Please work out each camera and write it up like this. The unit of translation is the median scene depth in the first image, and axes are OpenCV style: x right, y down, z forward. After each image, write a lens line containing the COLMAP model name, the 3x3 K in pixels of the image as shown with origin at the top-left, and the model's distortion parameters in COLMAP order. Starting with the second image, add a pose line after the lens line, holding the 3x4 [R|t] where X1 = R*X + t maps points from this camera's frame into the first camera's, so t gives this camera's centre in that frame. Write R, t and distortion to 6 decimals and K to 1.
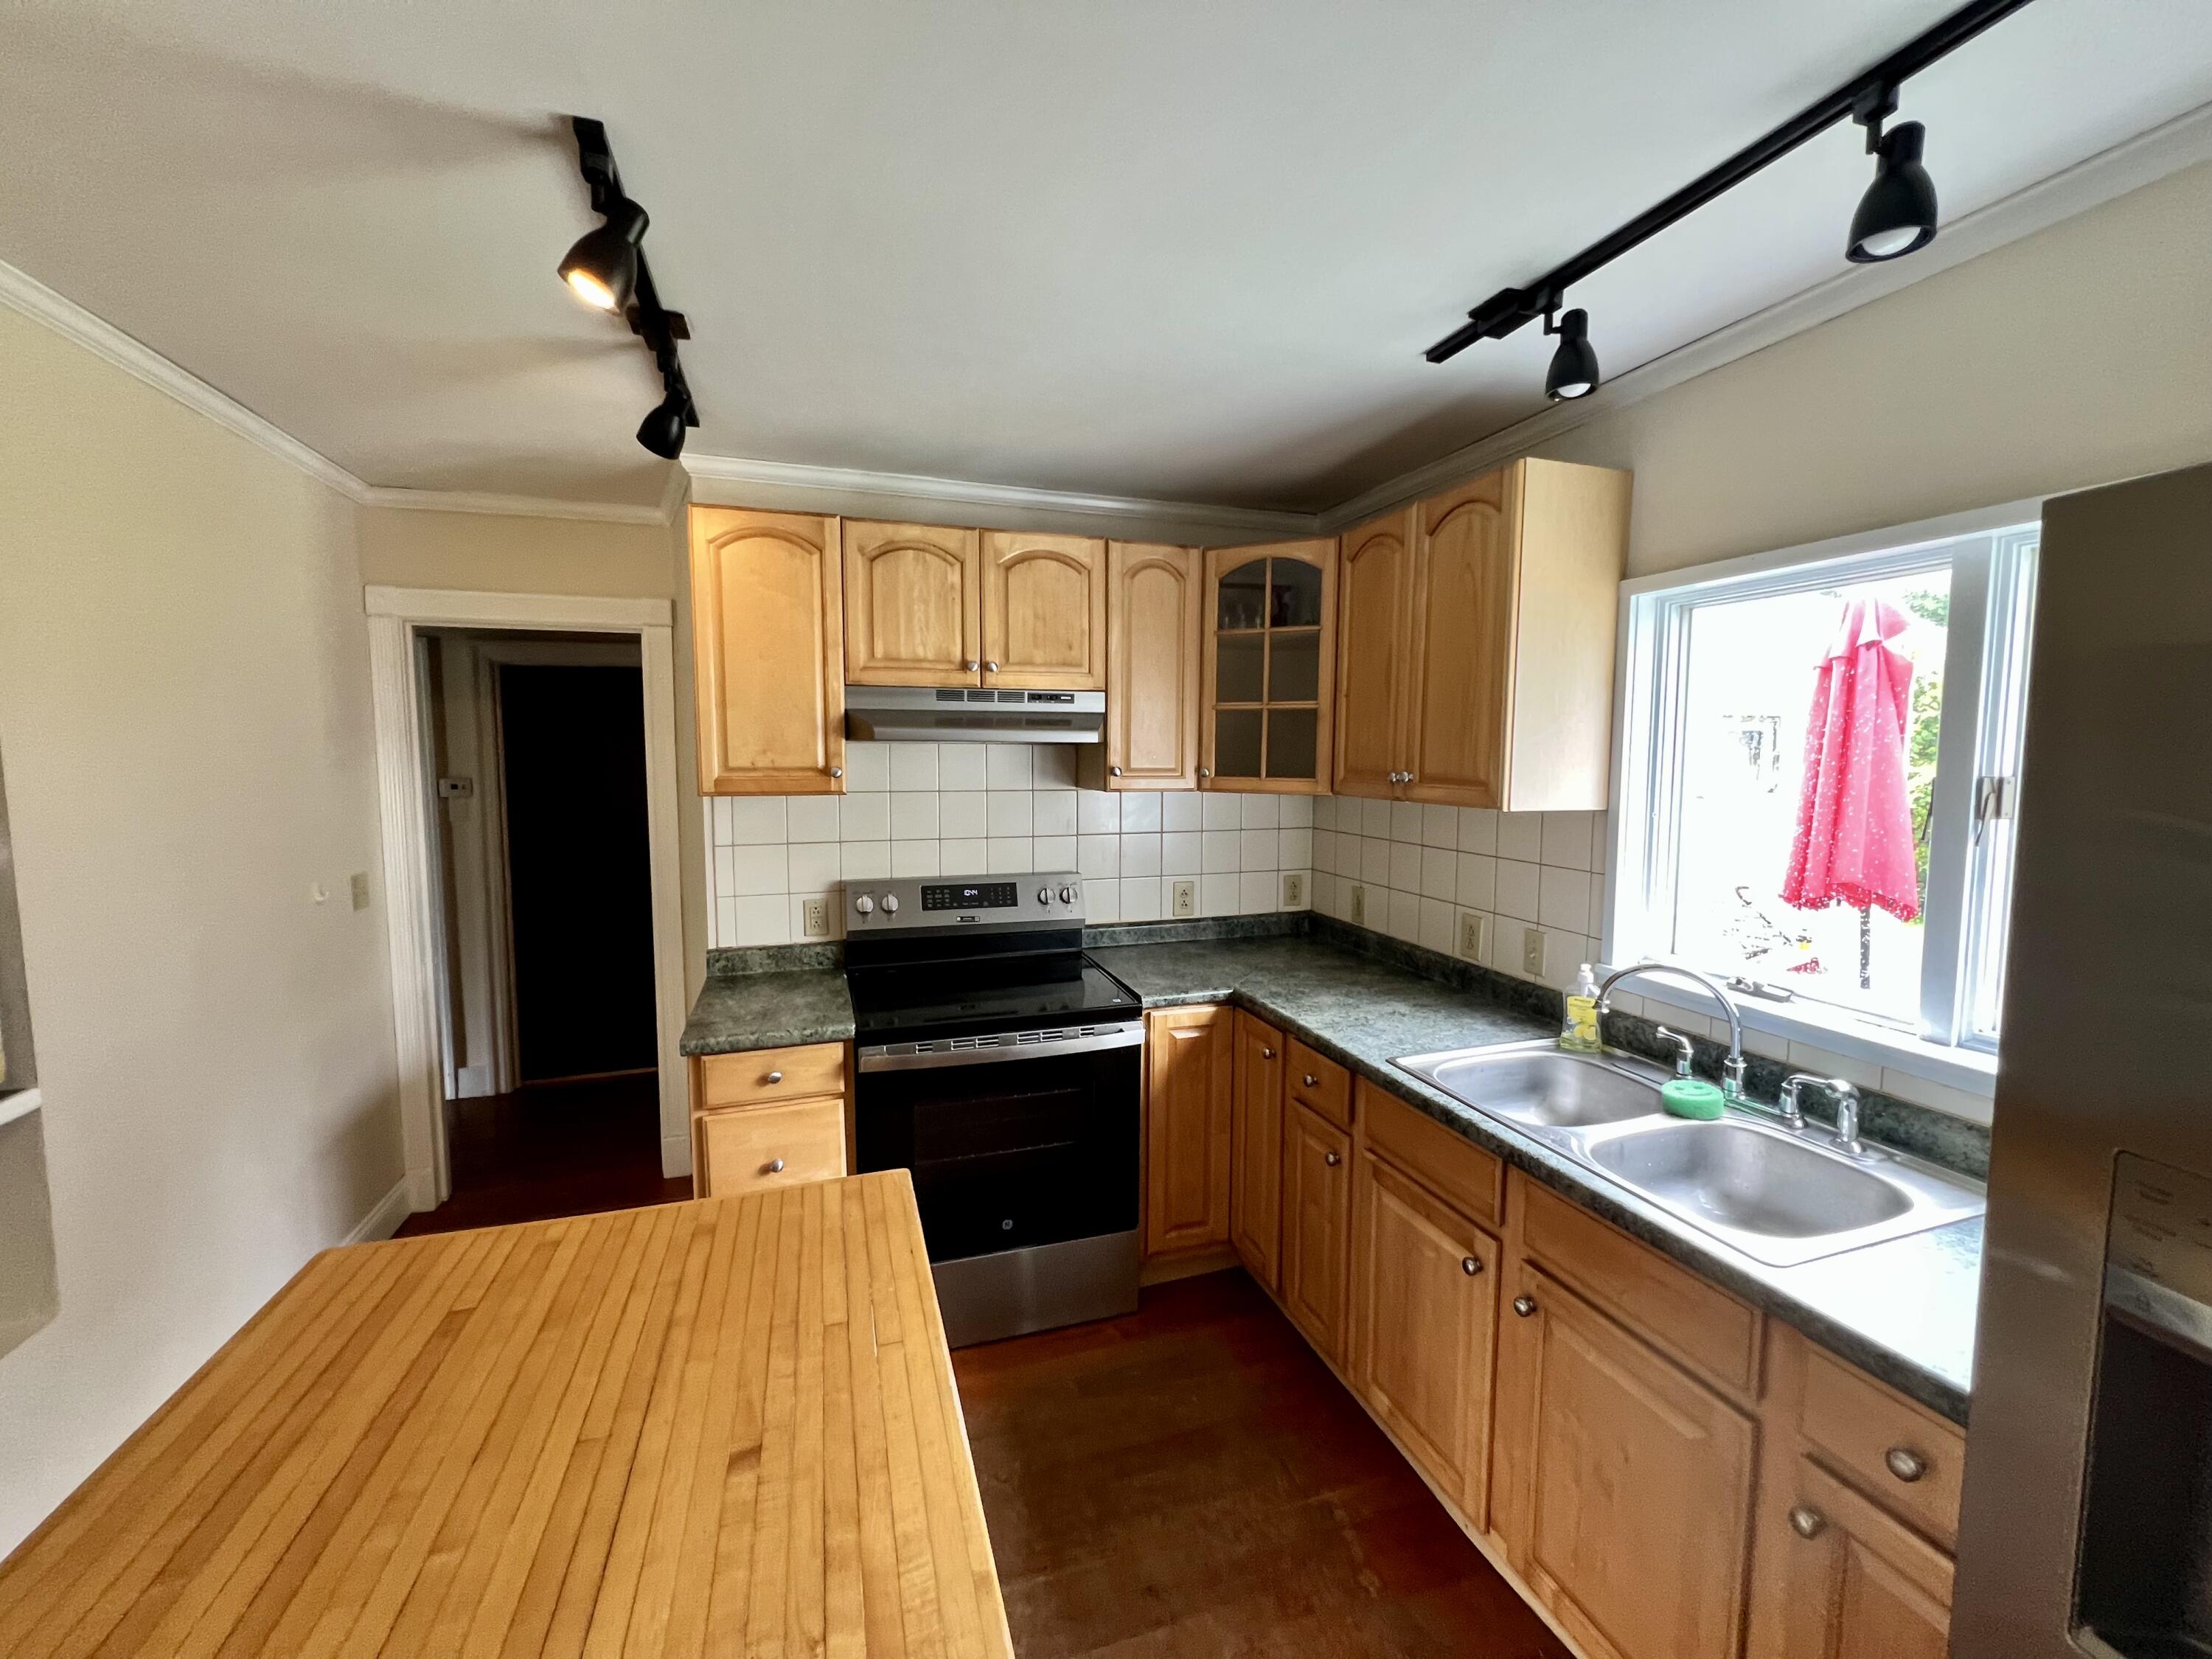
lens RADIAL K [[884.9, 0, 1095.6], [0, 884.9, 823.0], [0, 0, 1]] dist [-0.001066, -0.000074]
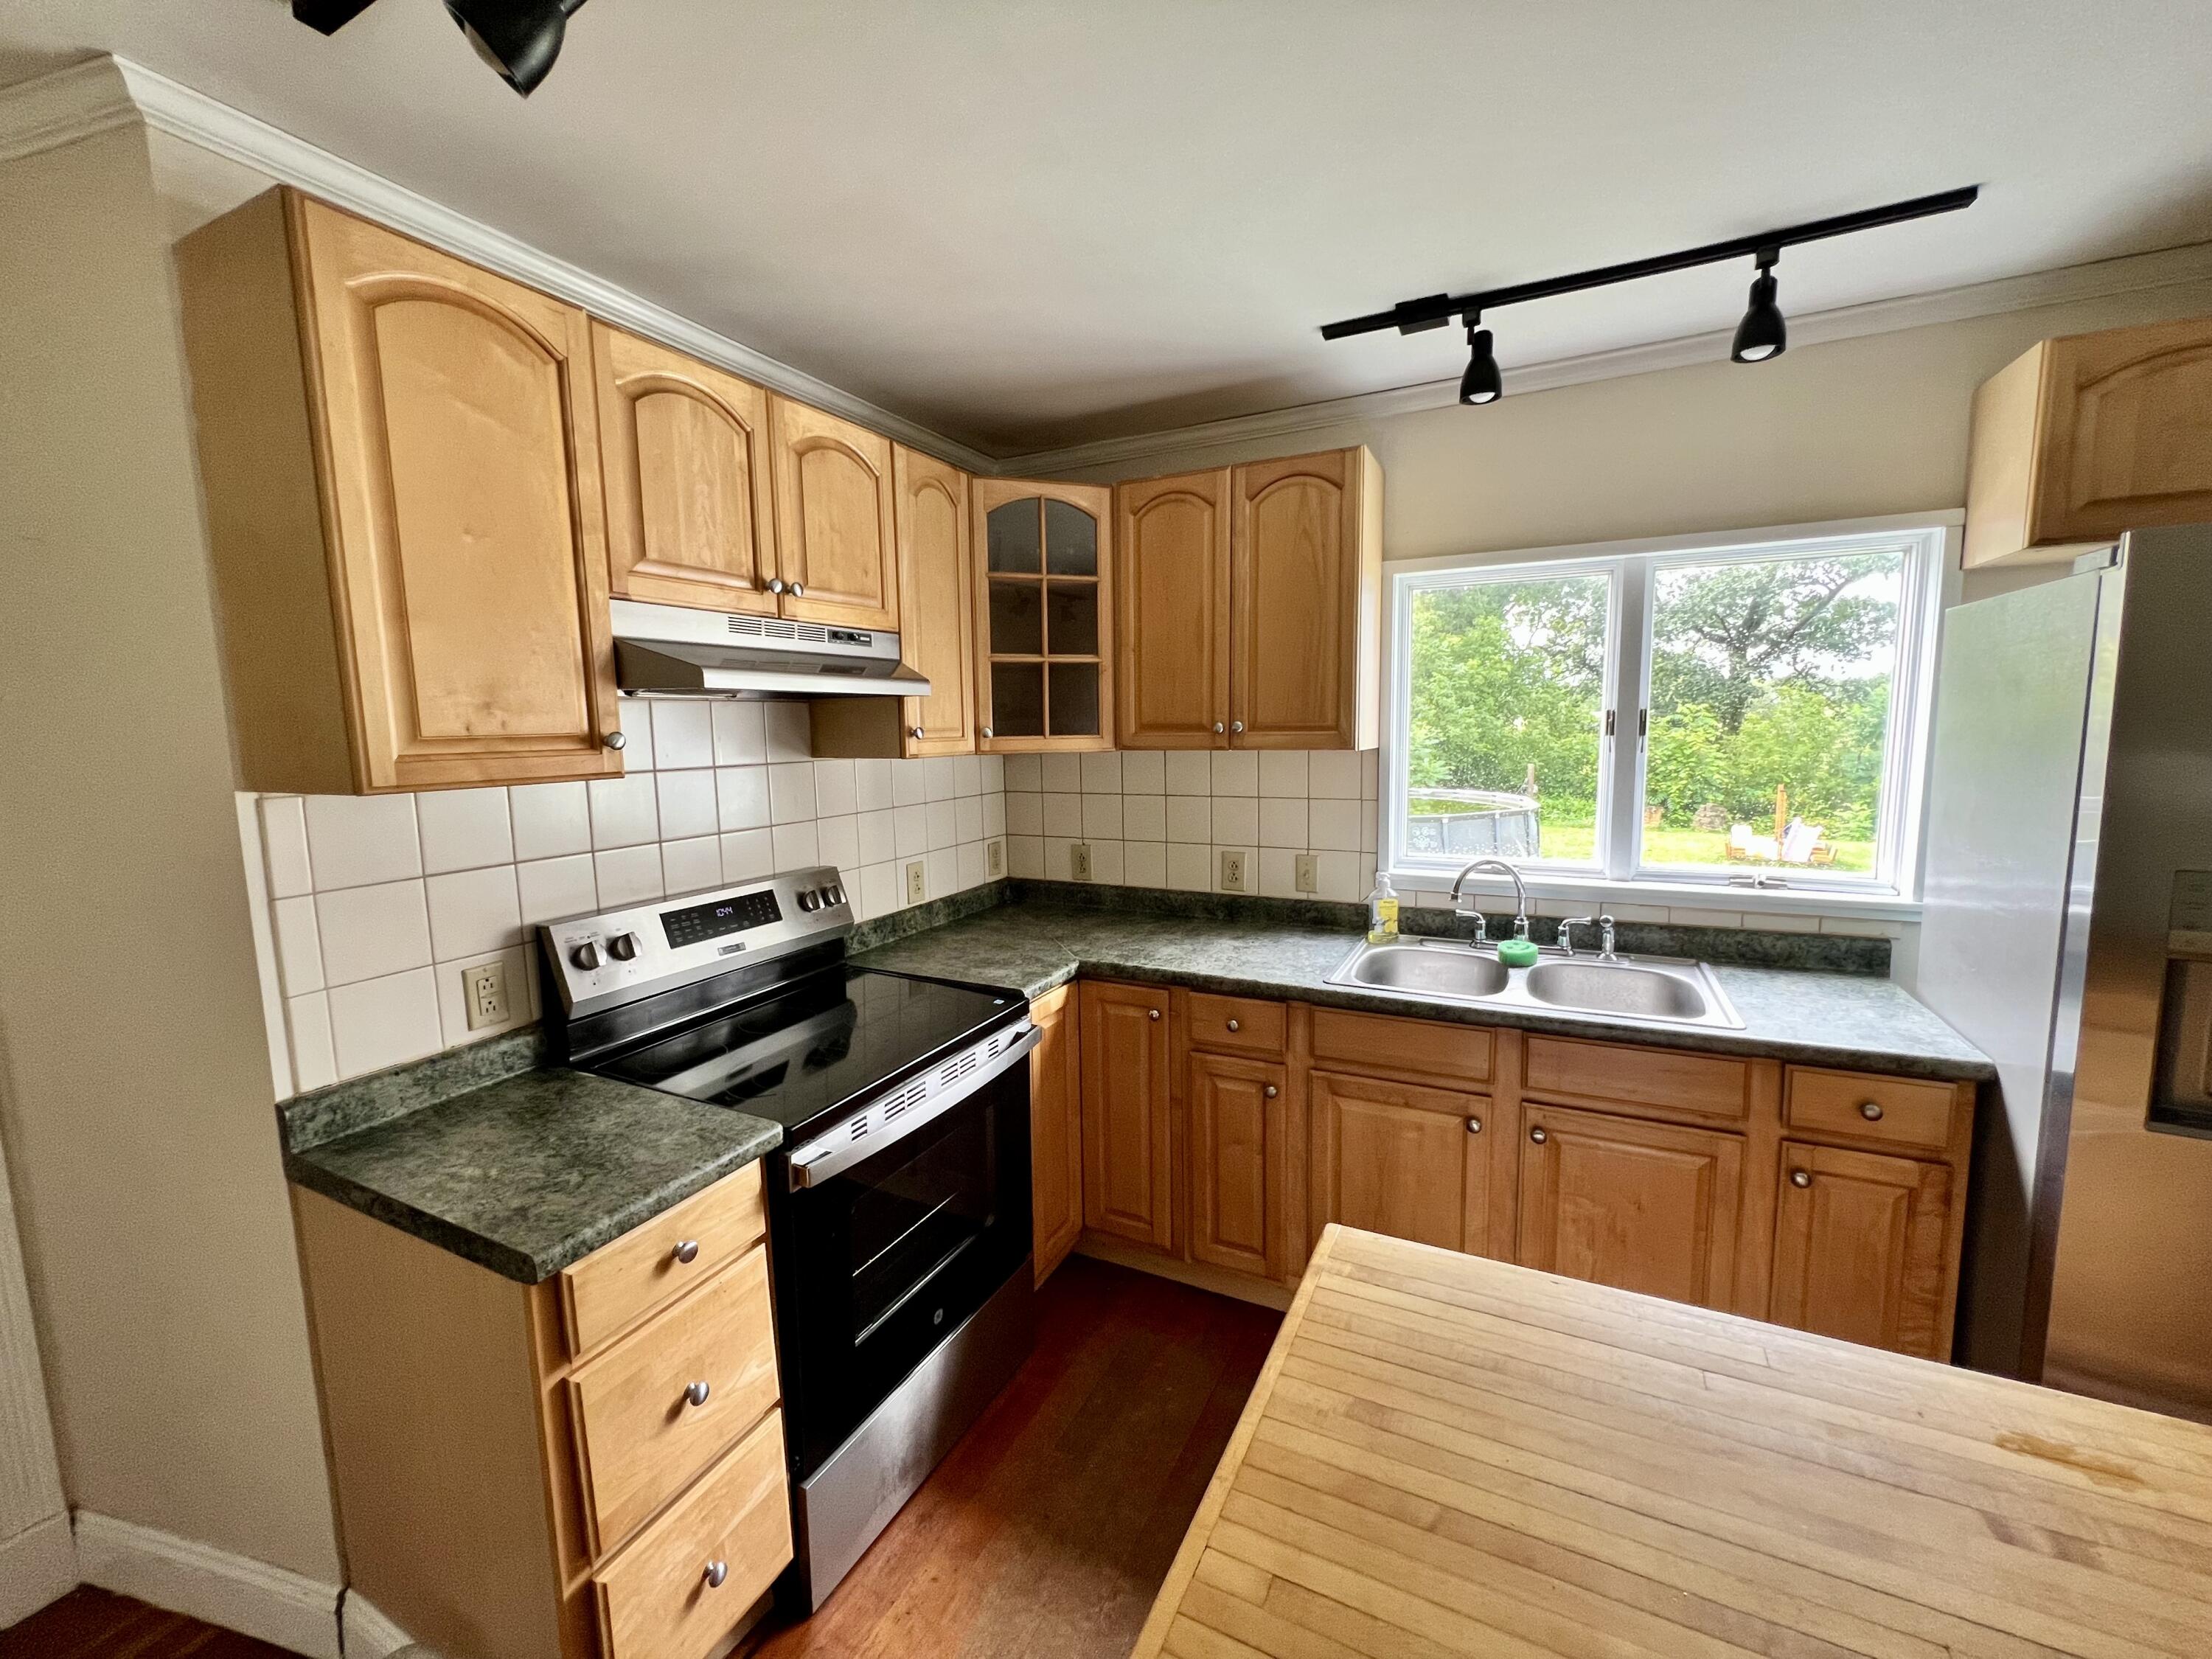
lens RADIAL K [[888.8, 0, 1099.4], [0, 888.8, 823.9], [0, 0, 1]] dist [-0.001324, 0.000134]
pose [[0.706629, -0.097254, 0.700869, -0.470292], [0.079272, 0.995155, 0.058165, -0.009306], [-0.703130, 0.014458, 0.710914, 0.317699]]
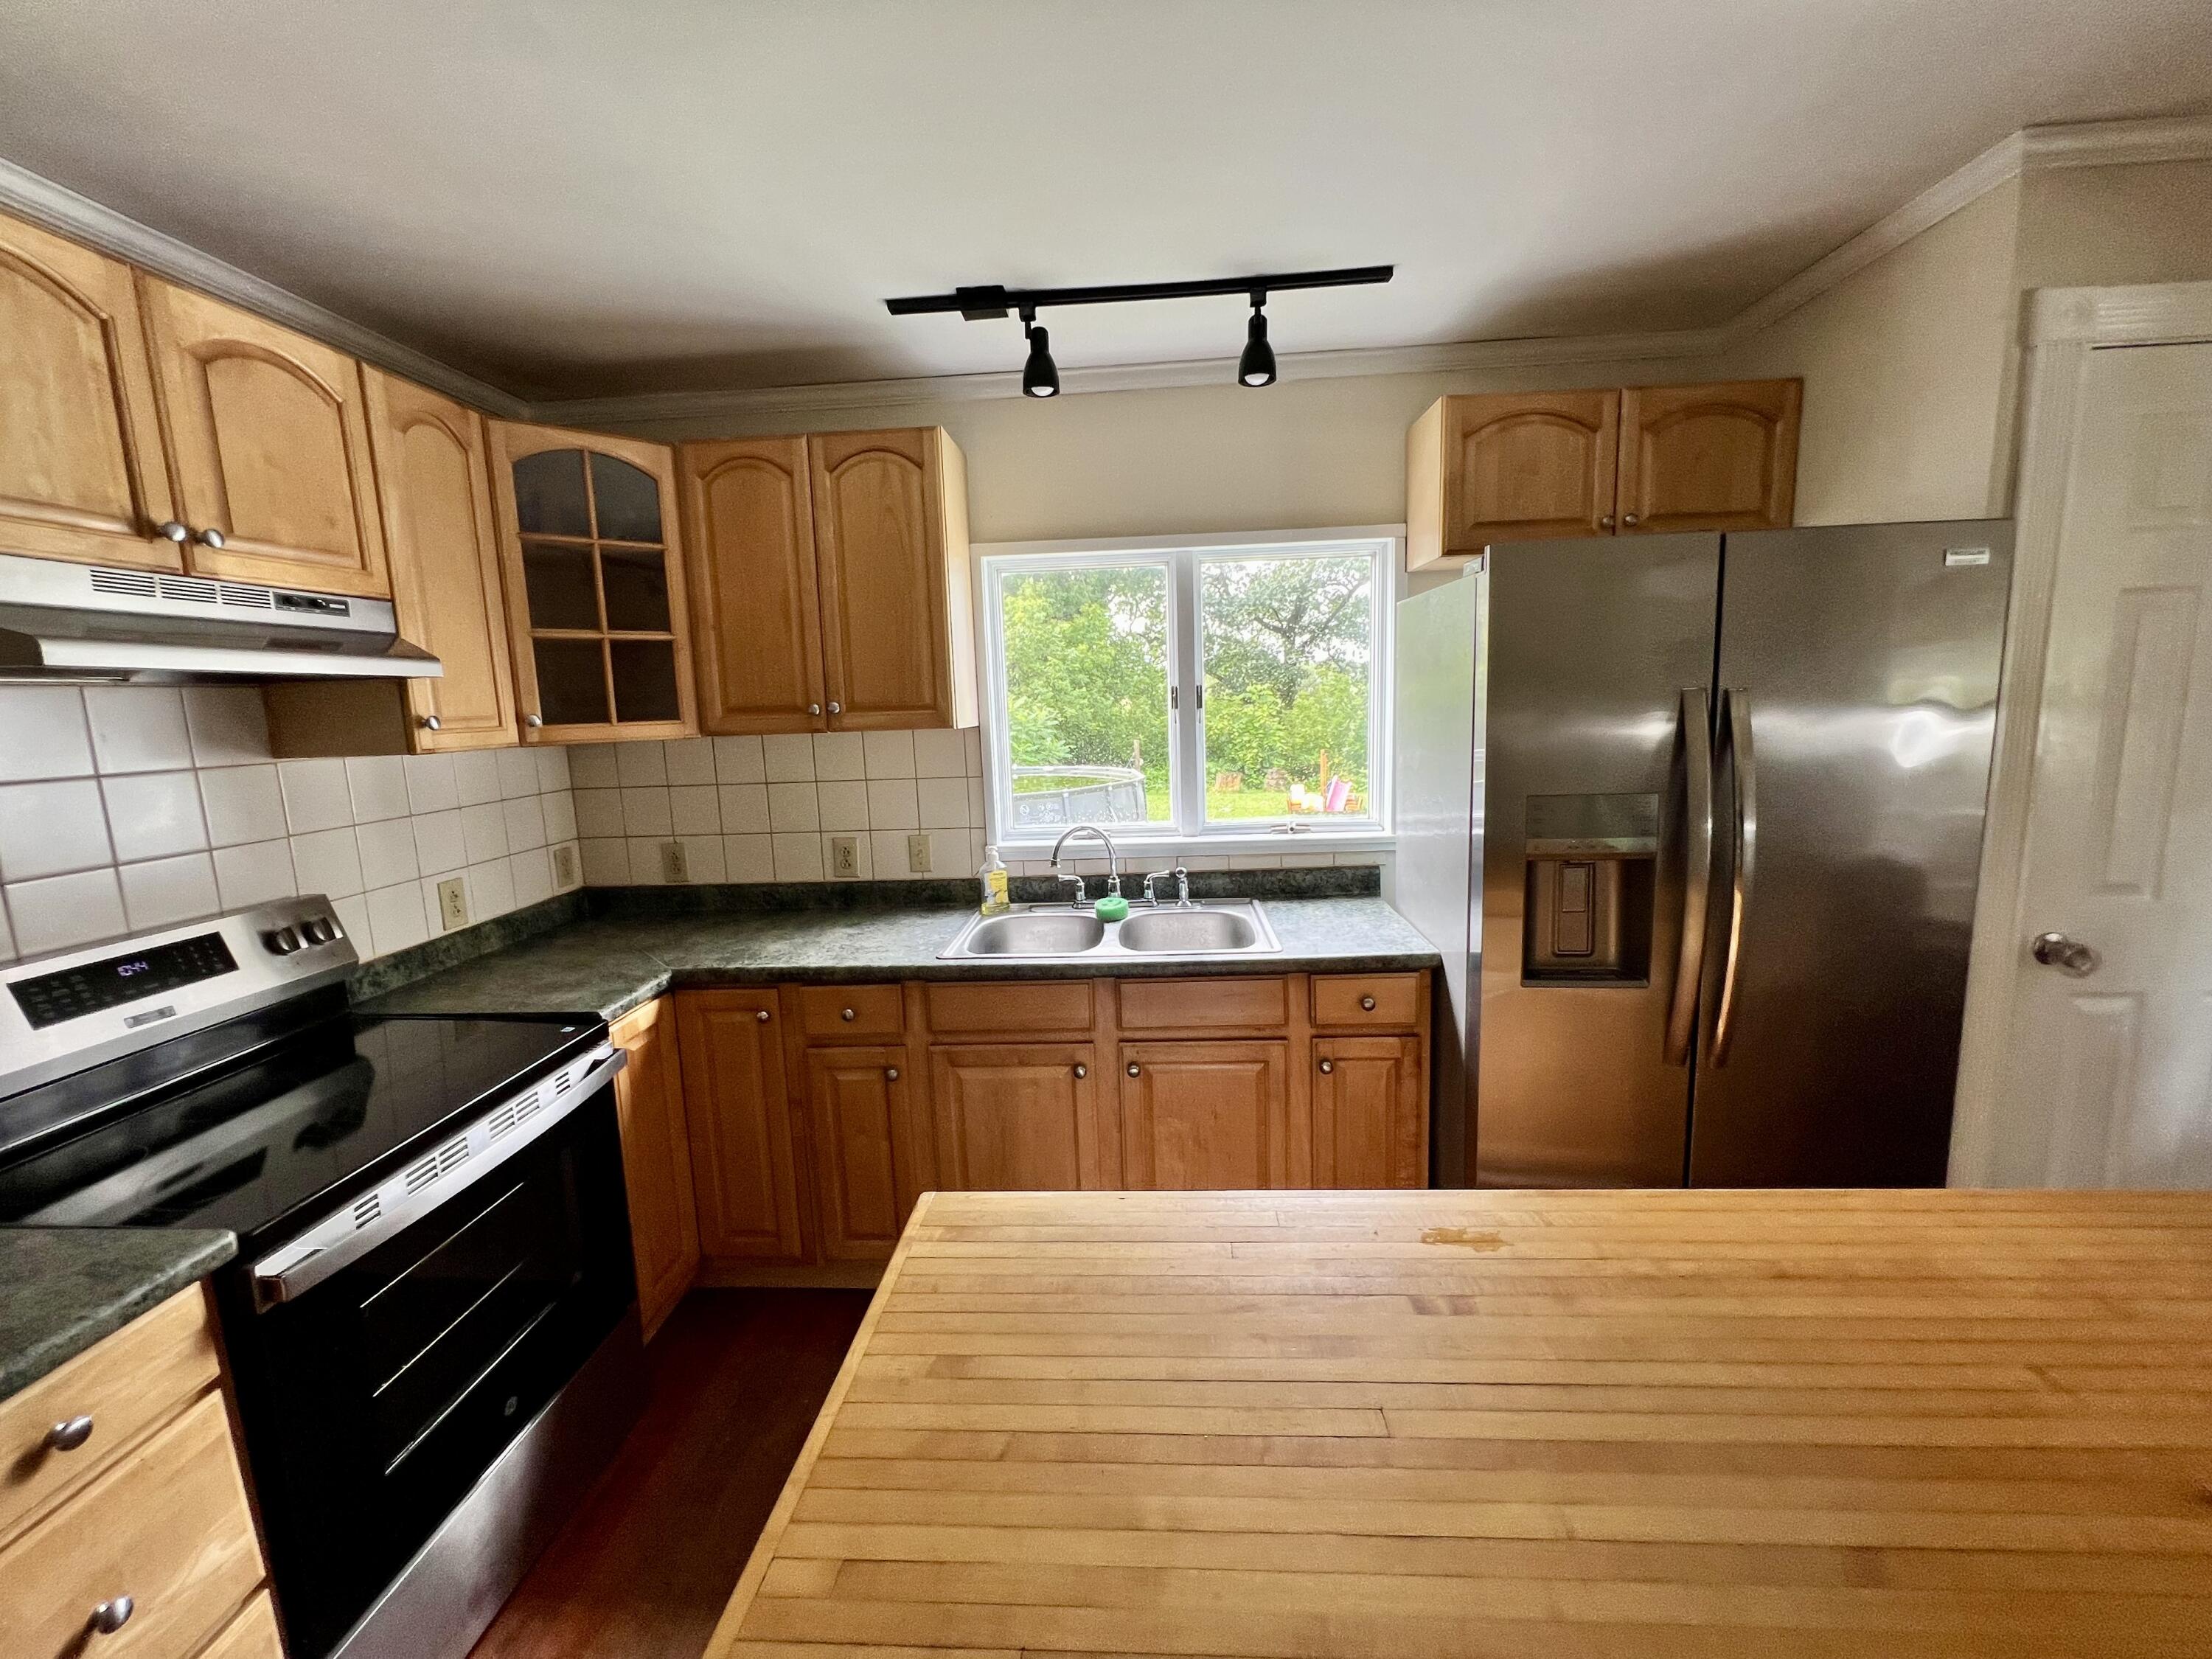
lens RADIAL K [[888.8, 0, 1099.4], [0, 888.8, 823.9], [0, 0, 1]] dist [-0.001324, 0.000134]
pose [[0.368392, -0.149155, 0.917628, -0.449693], [0.114101, 0.986837, 0.114598, -0.001261], [-0.922642, 0.062485, 0.380562, 0.292712]]
